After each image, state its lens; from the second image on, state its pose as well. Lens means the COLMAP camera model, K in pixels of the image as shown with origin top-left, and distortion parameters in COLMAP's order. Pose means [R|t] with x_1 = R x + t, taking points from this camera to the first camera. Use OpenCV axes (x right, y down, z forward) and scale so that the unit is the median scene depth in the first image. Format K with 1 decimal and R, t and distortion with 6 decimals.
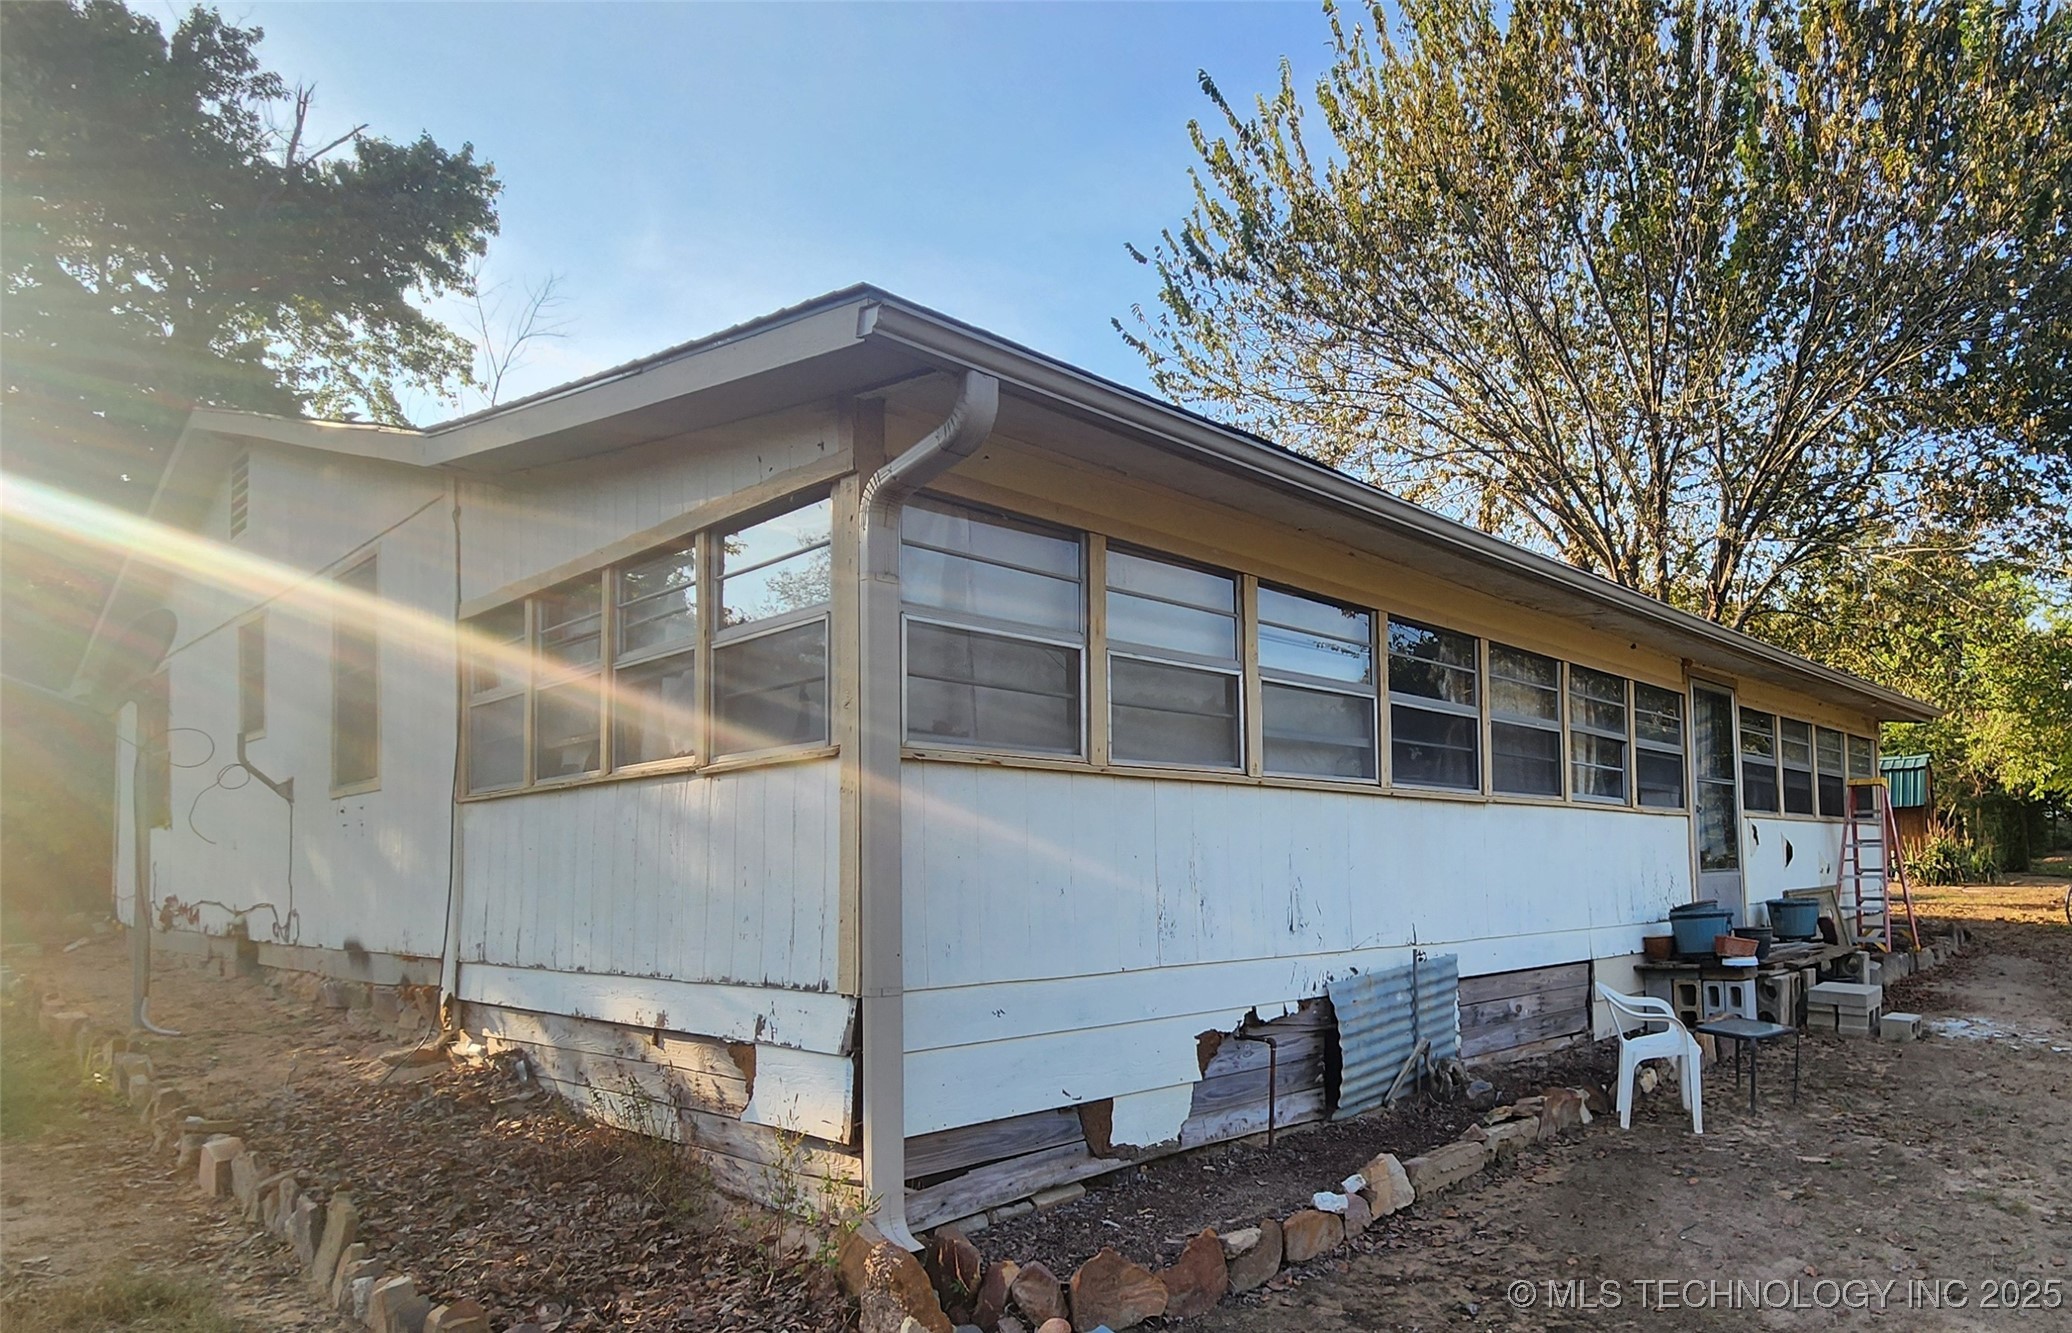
lens RADIAL K [[993.1, 0, 1077.2], [0, 993.1, 843.3], [0, 0, 1]] dist [-0.005016, 0.000984]
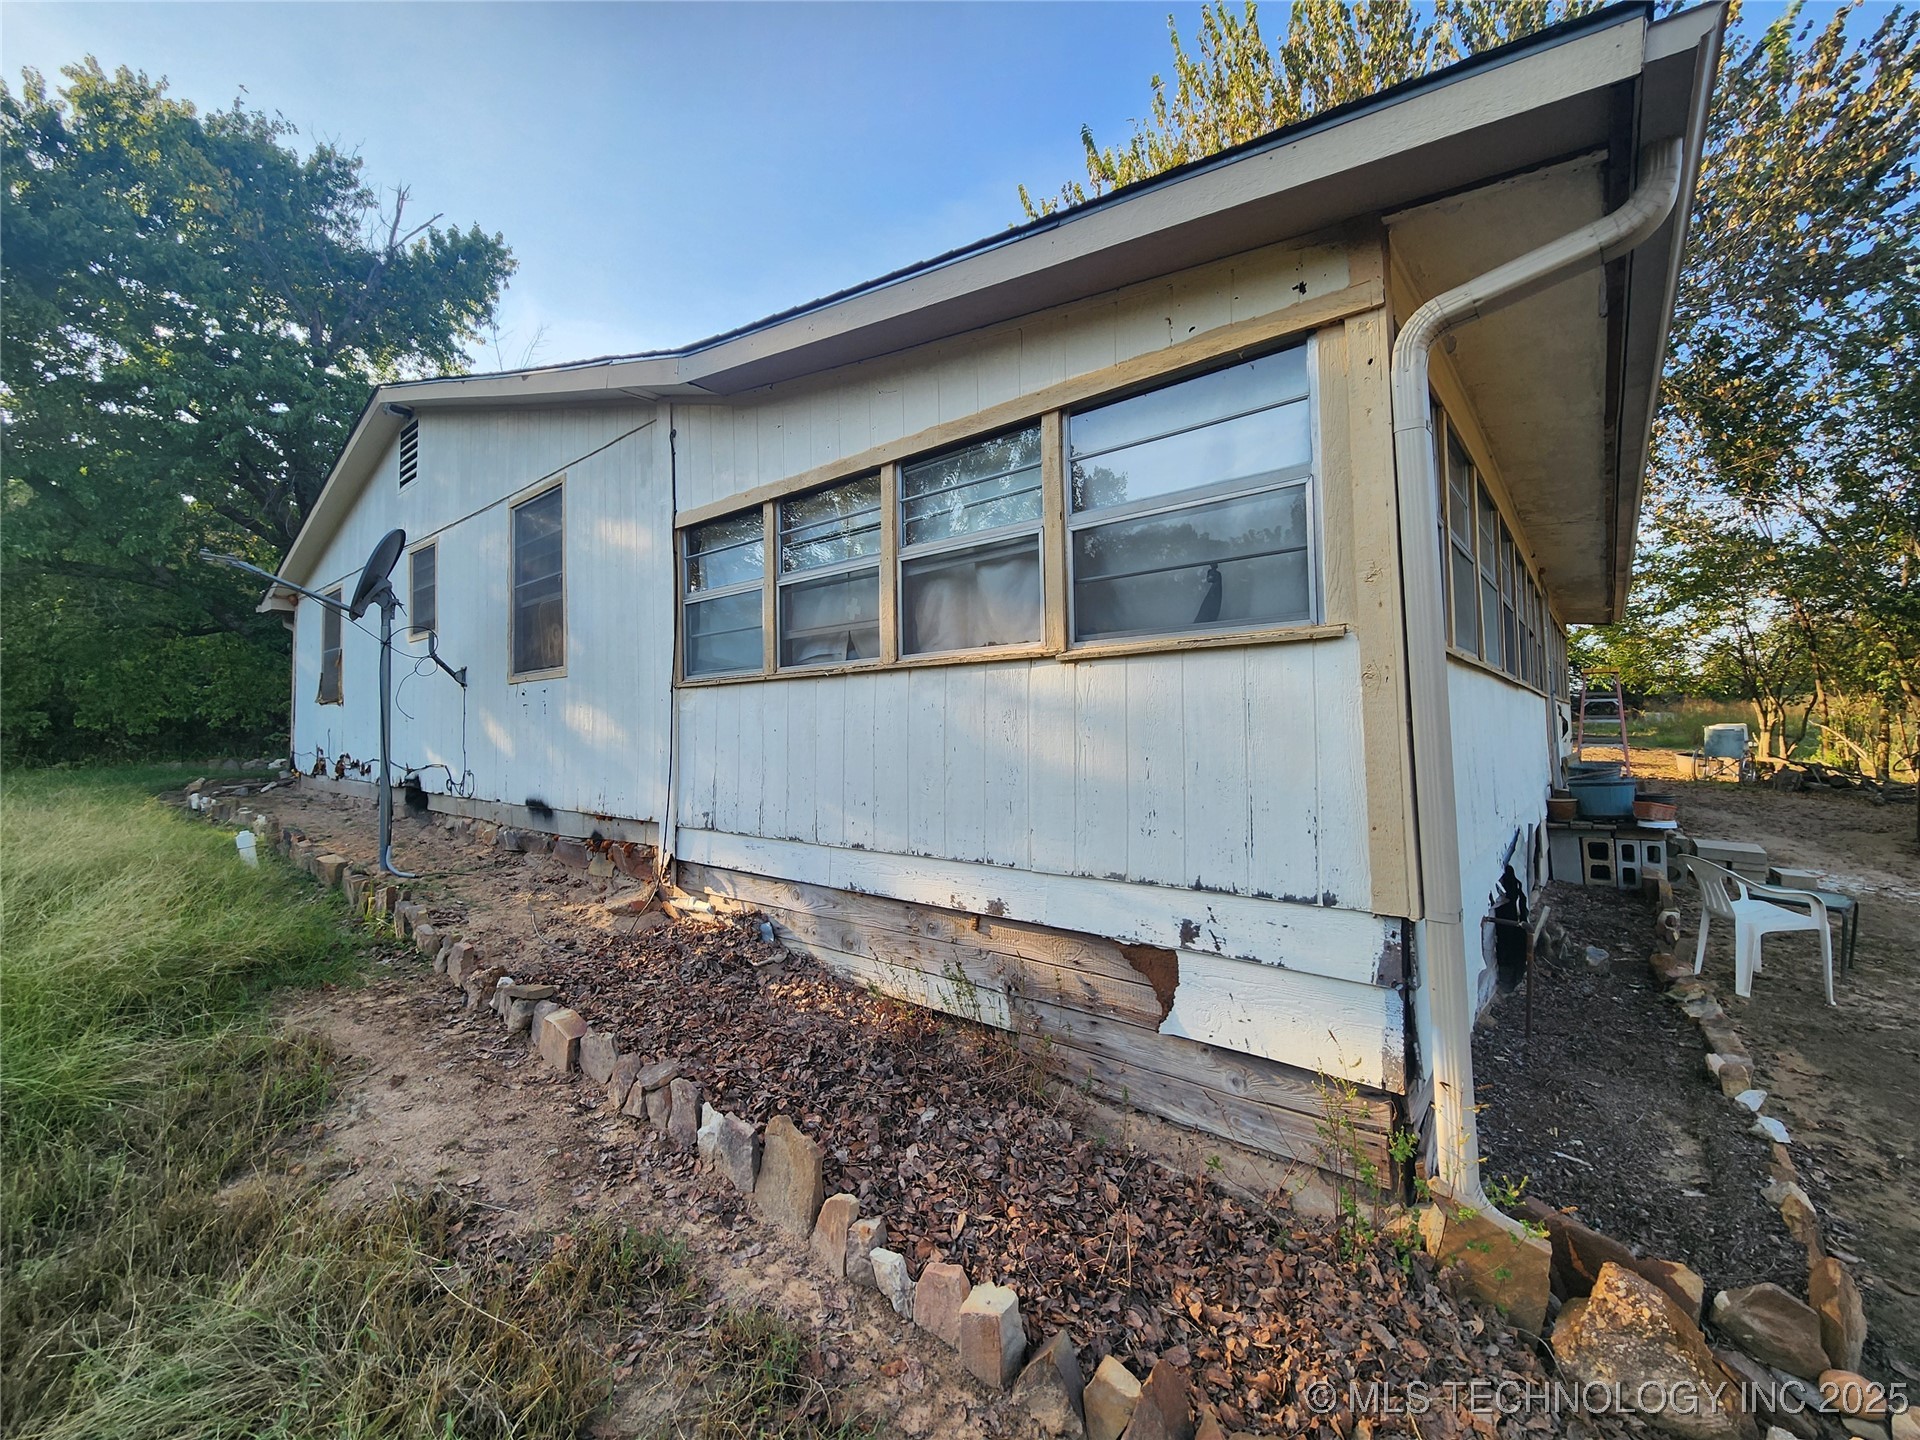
lens RADIAL K [[772.2, 0, 959.5], [0, 772.2, 718.7], [0, 0, 1]] dist [-0.002076, -0.000270]
pose [[0.997631, 0.003132, -0.068718, -0.336443], [-0.003044, 0.999994, 0.001389, -0.009940], [0.068722, -0.001176, 0.997635, 0.189317]]
